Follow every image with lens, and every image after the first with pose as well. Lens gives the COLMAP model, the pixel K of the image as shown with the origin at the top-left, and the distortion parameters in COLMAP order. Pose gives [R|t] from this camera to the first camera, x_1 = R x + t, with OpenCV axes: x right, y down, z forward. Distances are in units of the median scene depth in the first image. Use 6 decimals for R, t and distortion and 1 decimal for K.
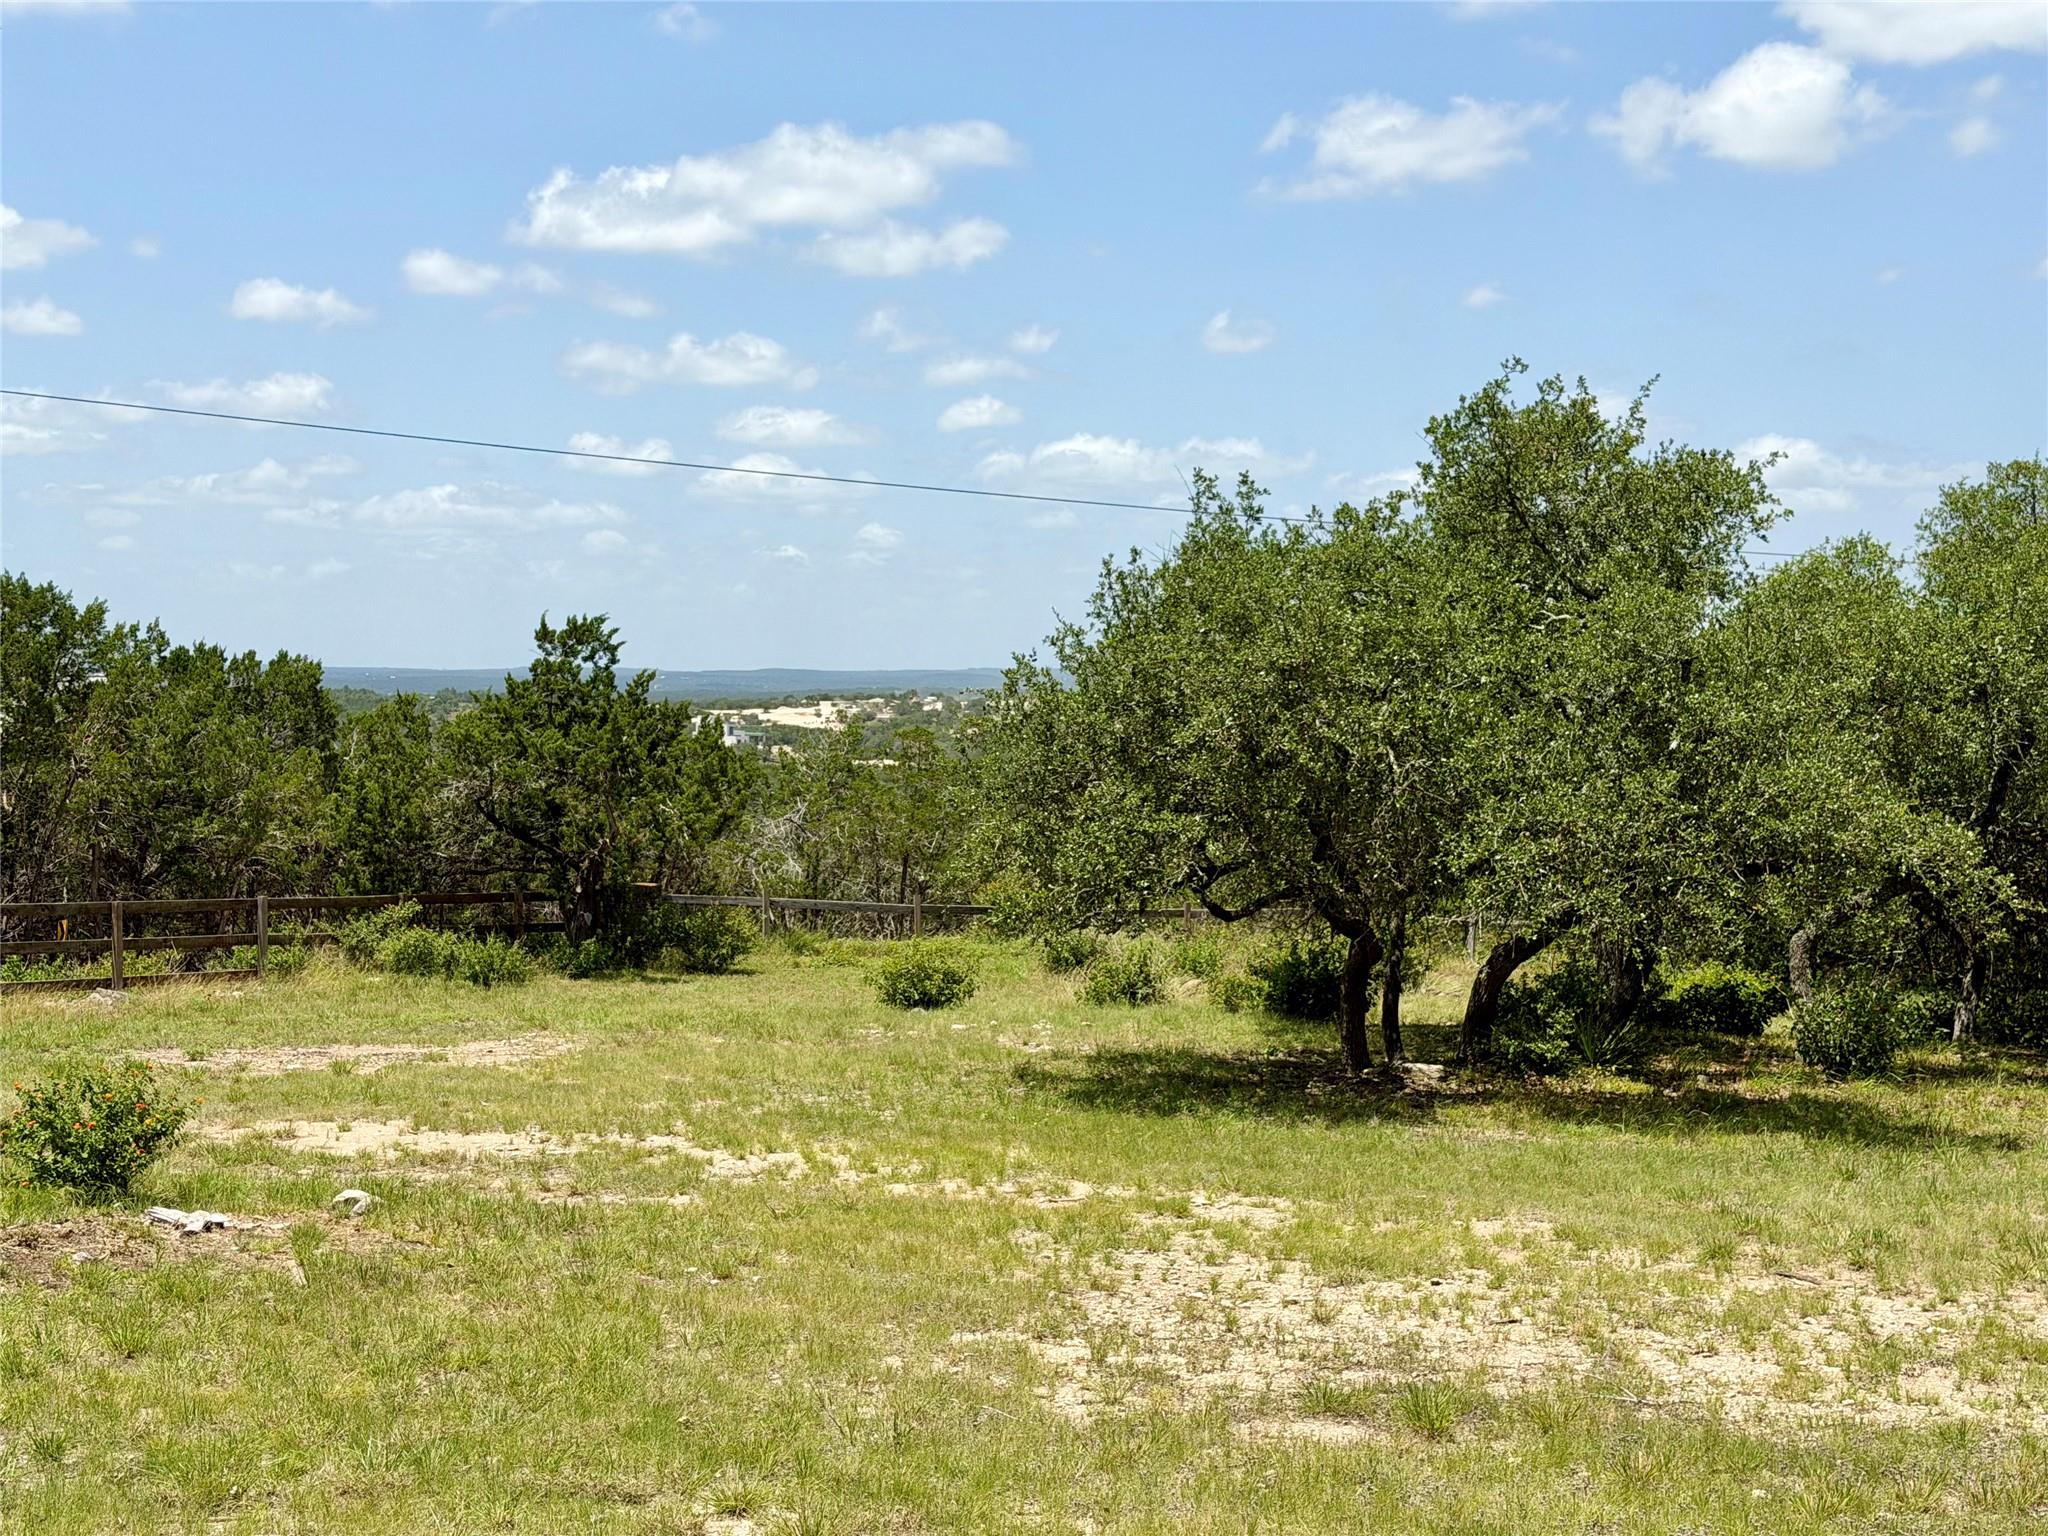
lens RADIAL K [[2909.8, 0, 1021.1], [0, 2909.8, 815.6], [0, 0, 1]] dist [0.158309, -0.026362]
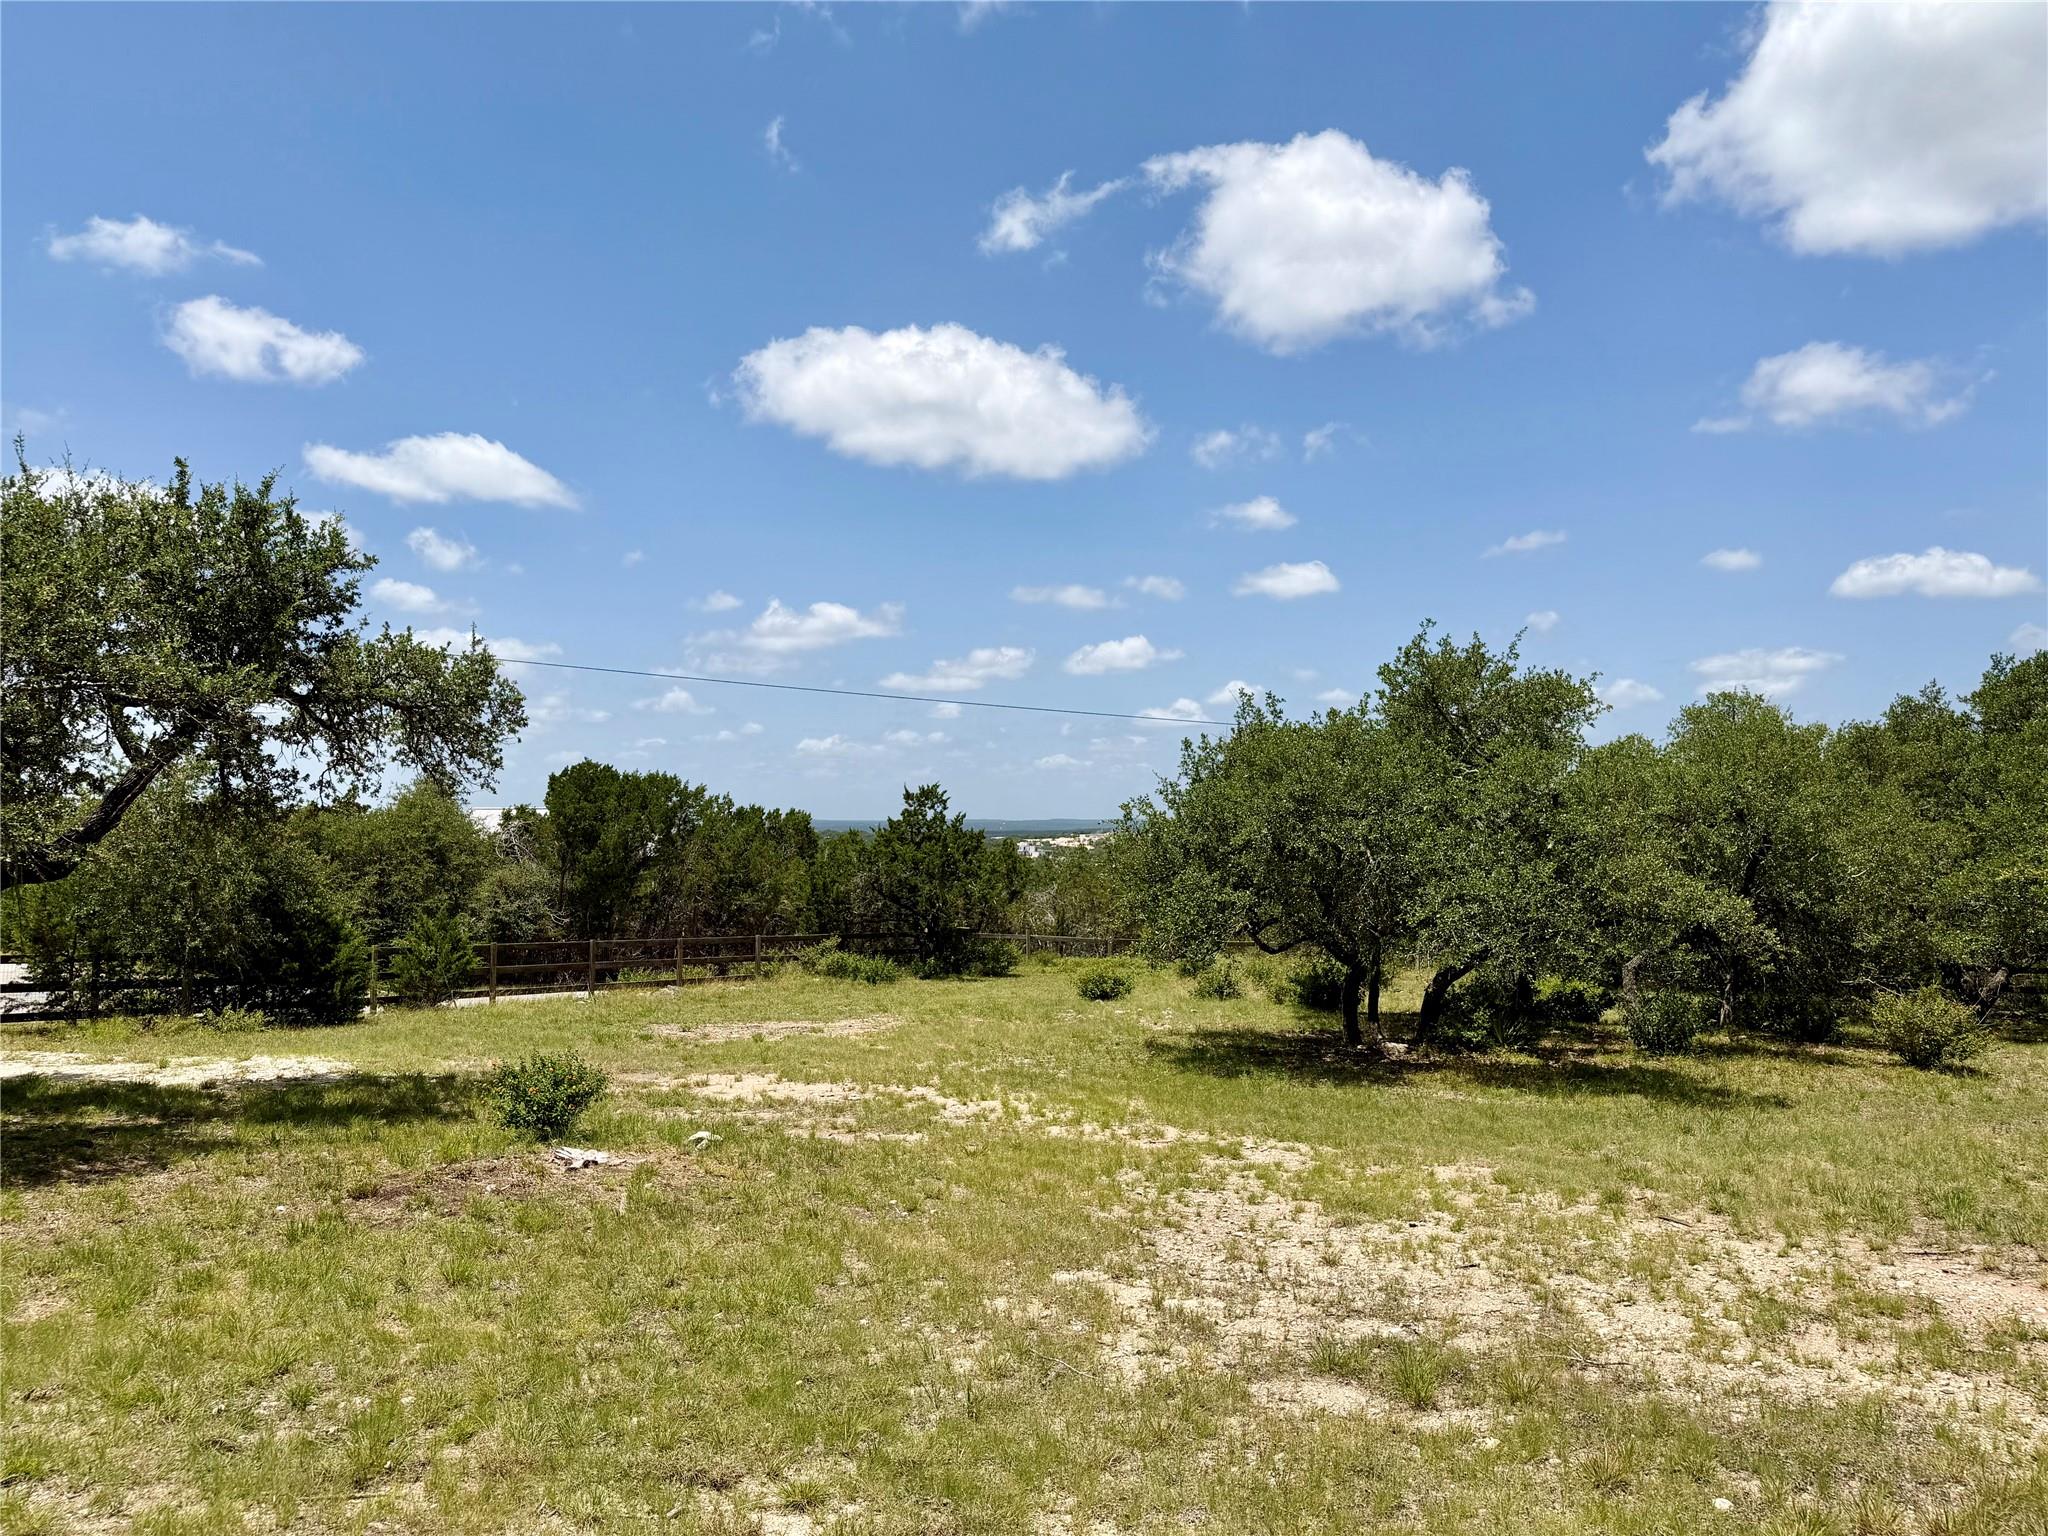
lens RADIAL K [[1412.3, 0, 1026.5], [0, 1412.3, 764.7], [0, 0, 1]] dist [0.133622, -0.220550]
pose [[0.994014, -0.012896, -0.108489, 0.023726], [0.003214, 0.996031, -0.088948, 0.000201], [0.109205, 0.088067, 0.990110, 0.189102]]
